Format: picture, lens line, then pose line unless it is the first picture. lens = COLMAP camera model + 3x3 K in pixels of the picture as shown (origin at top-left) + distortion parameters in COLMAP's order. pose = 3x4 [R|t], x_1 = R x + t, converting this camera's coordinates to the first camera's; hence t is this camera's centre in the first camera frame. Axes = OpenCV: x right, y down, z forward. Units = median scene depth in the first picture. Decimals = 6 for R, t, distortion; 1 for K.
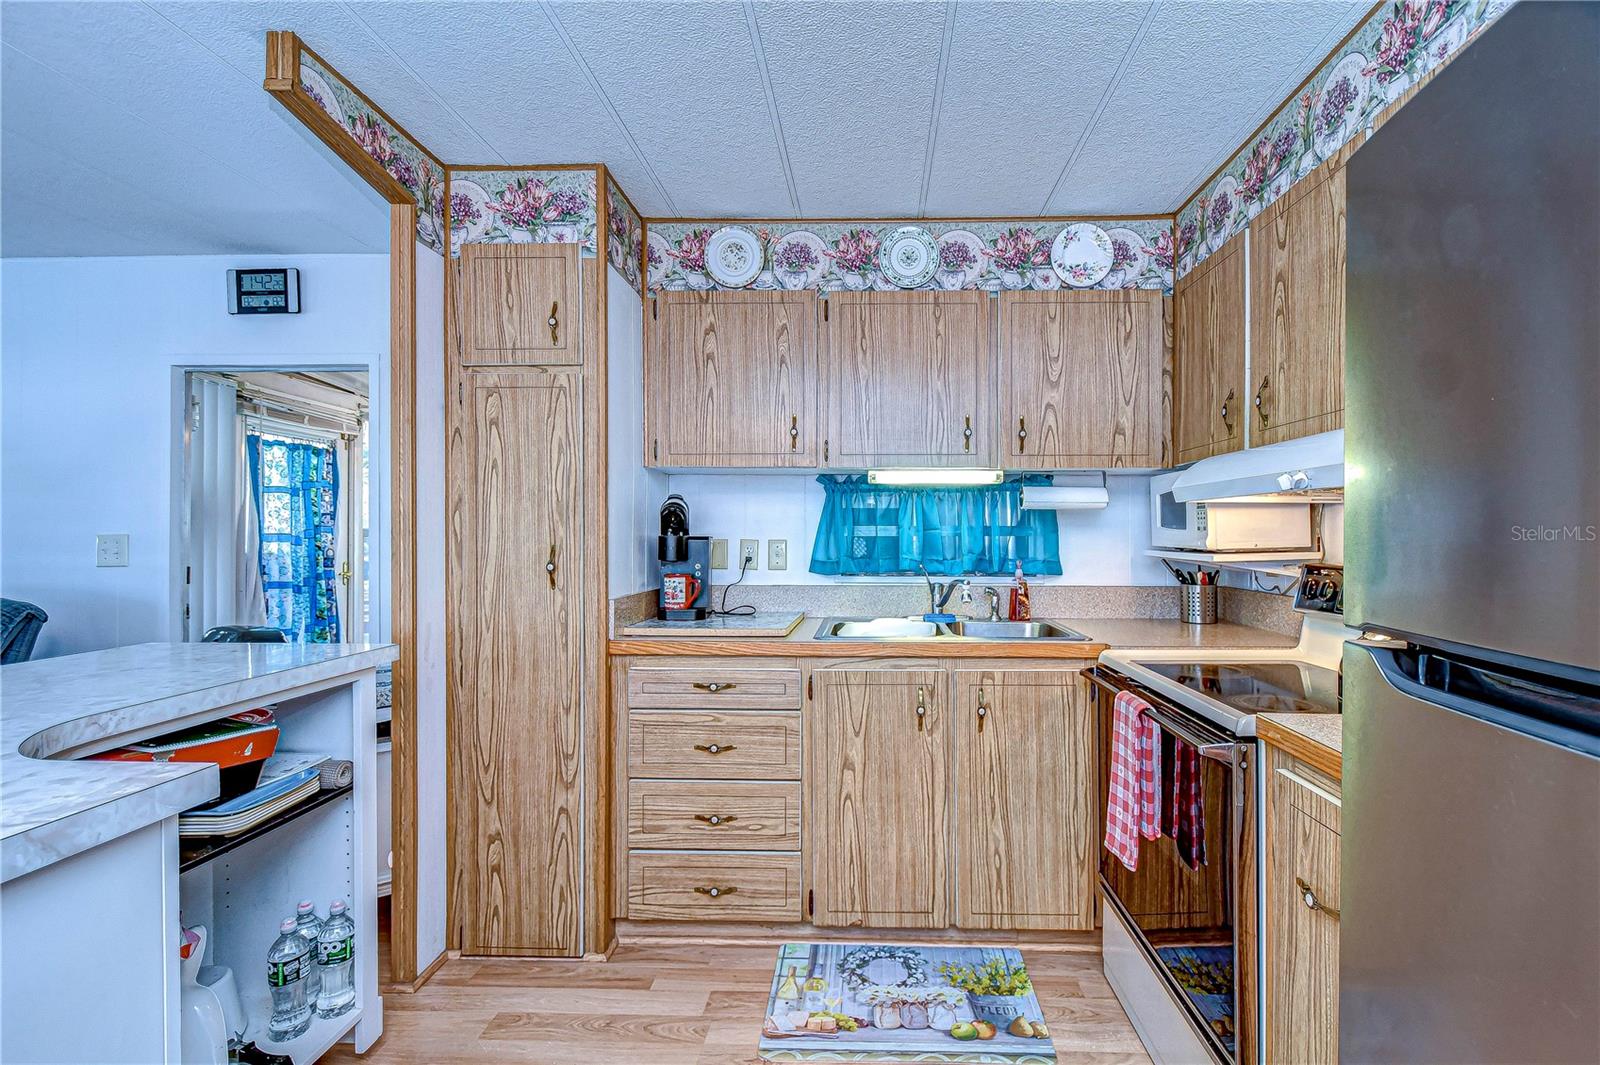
lens RADIAL K [[722.0, 0, 826.8], [0, 722.0, 534.4], [0, 0, 1]] dist [0.014347, 0.000059]
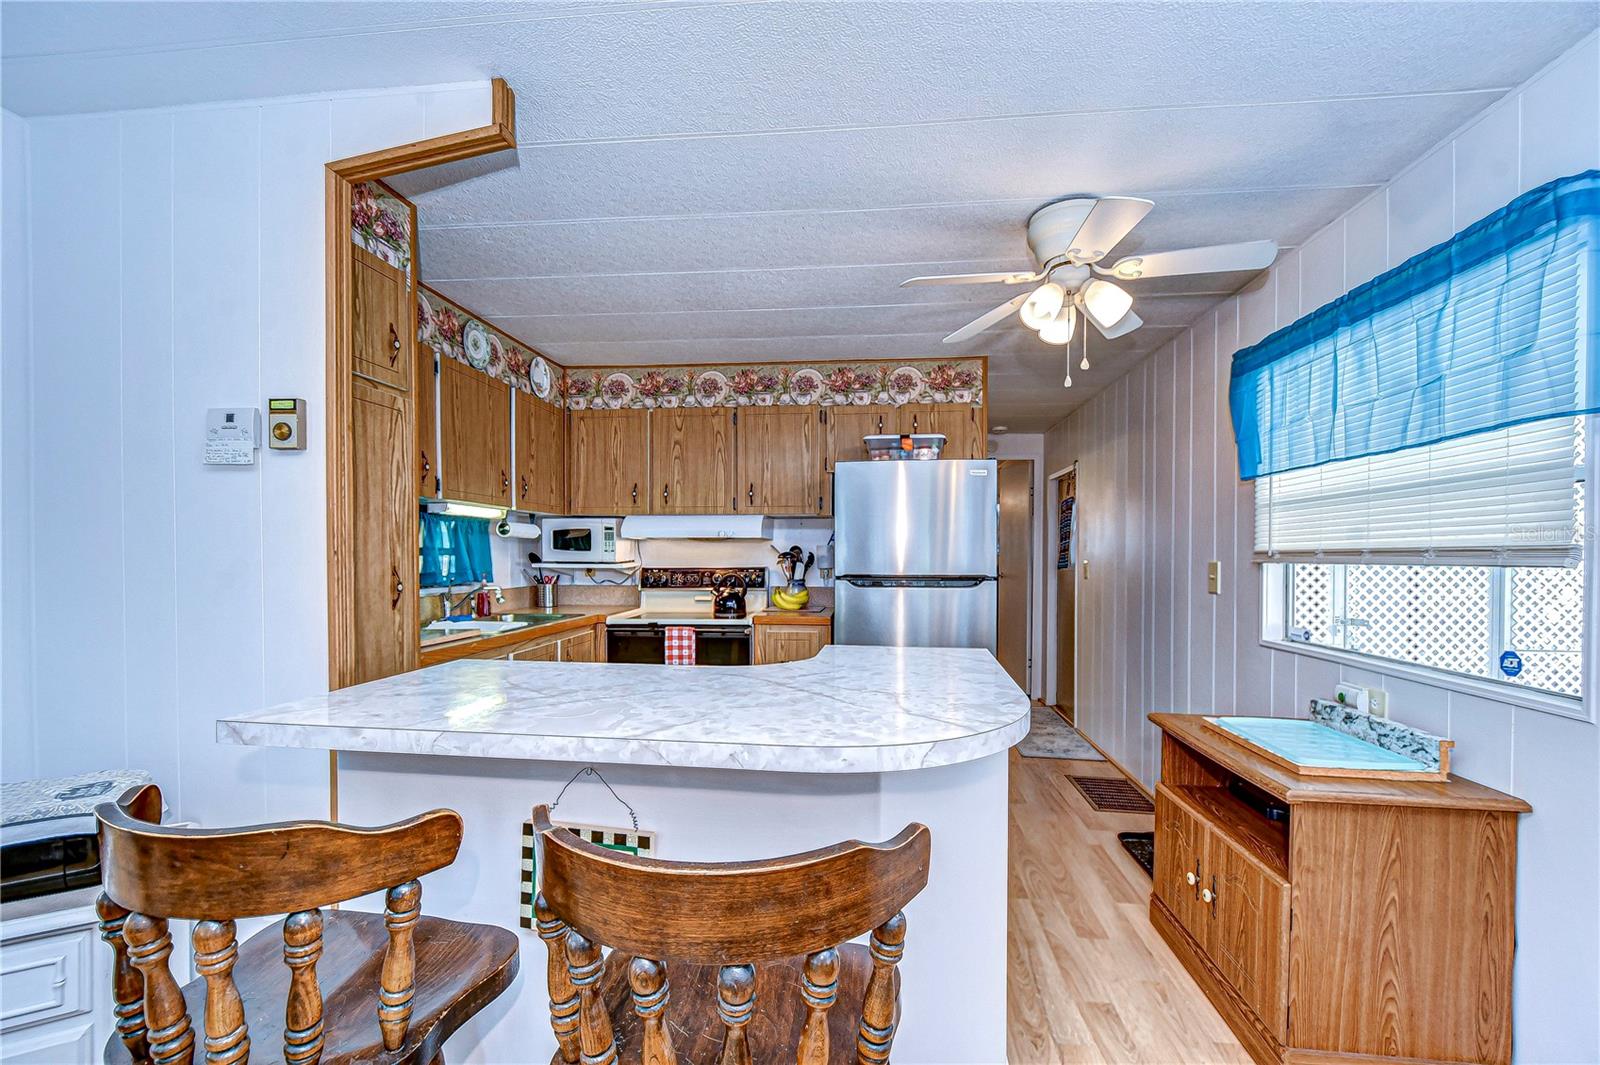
lens RADIAL K [[736.9, 0, 800.0], [0, 736.9, 560.7], [0, 0, 1]] dist [0.000049, -0.000137]
pose [[0.061874, -0.011240, 0.998021, -1.344423], [0.001123, 0.999937, 0.011192, -0.003404], [-0.998083, 0.000428, 0.061883, 0.368580]]
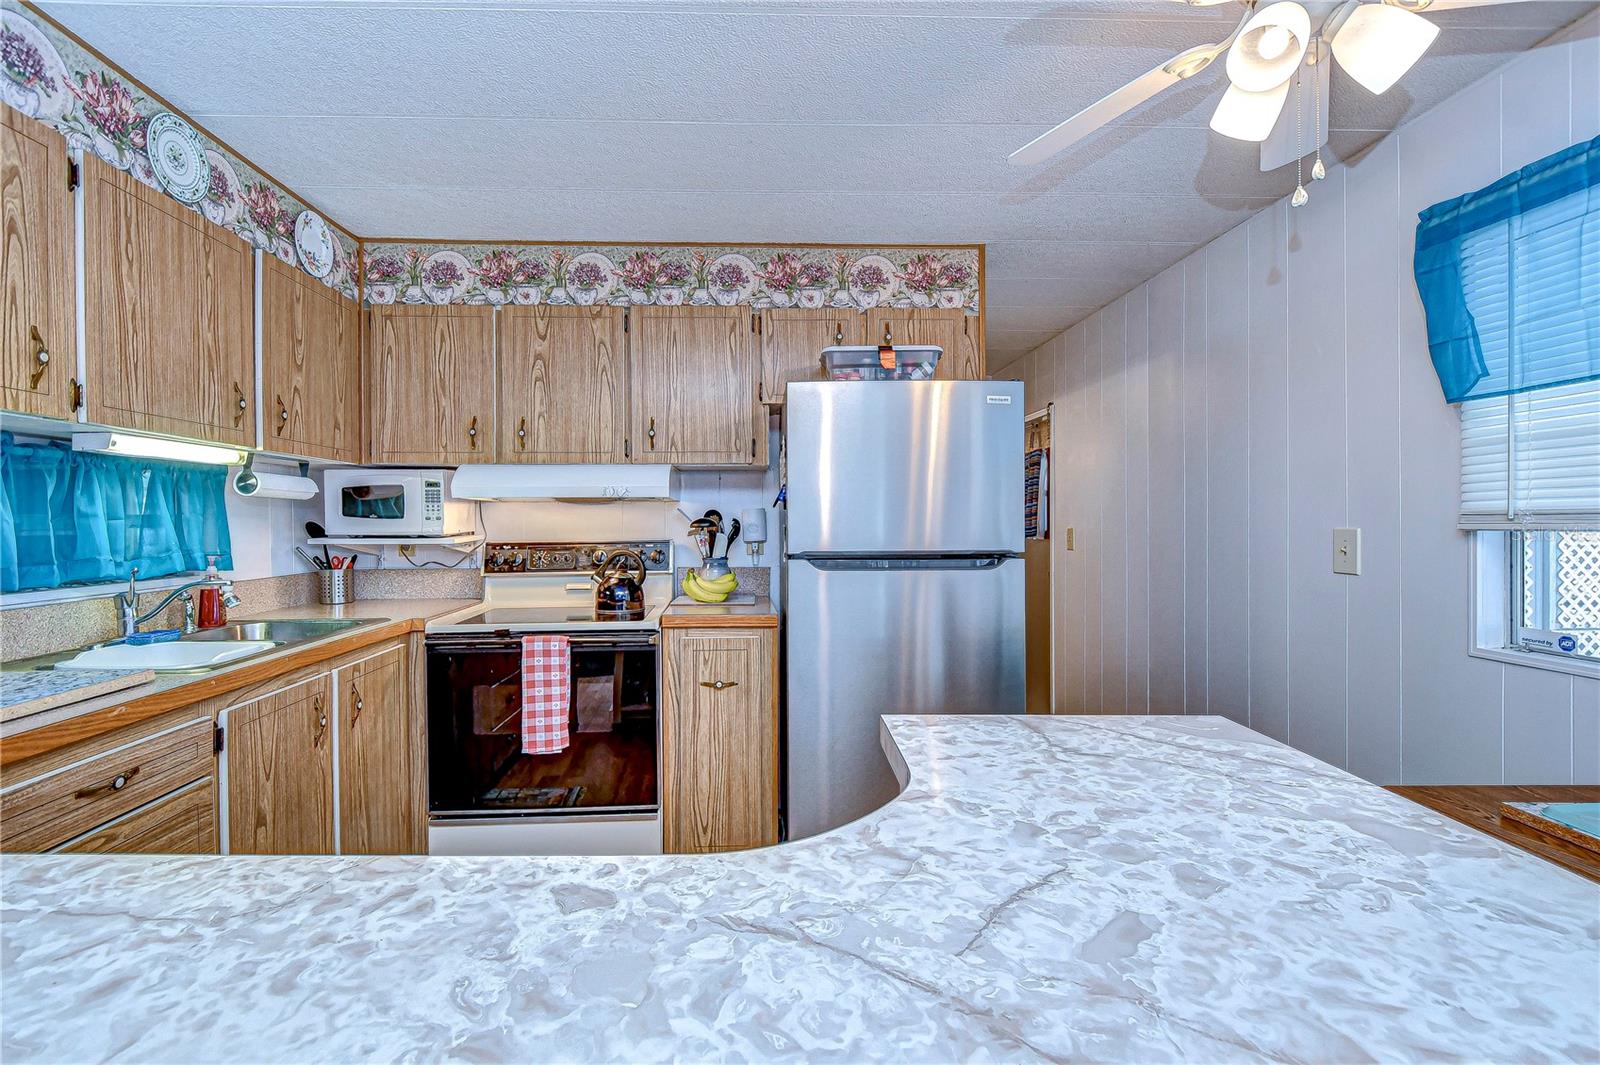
lens RADIAL K [[752.5, 0, 774.8], [0, 752.5, 523.3], [0, 0, 1]] dist [-0.000785, -0.000890]
pose [[-0.084281, -0.005138, 0.996429, -0.810792], [0.007203, 0.999957, 0.005766, -0.002822], [-0.996416, 0.007663, -0.084241, 0.503769]]
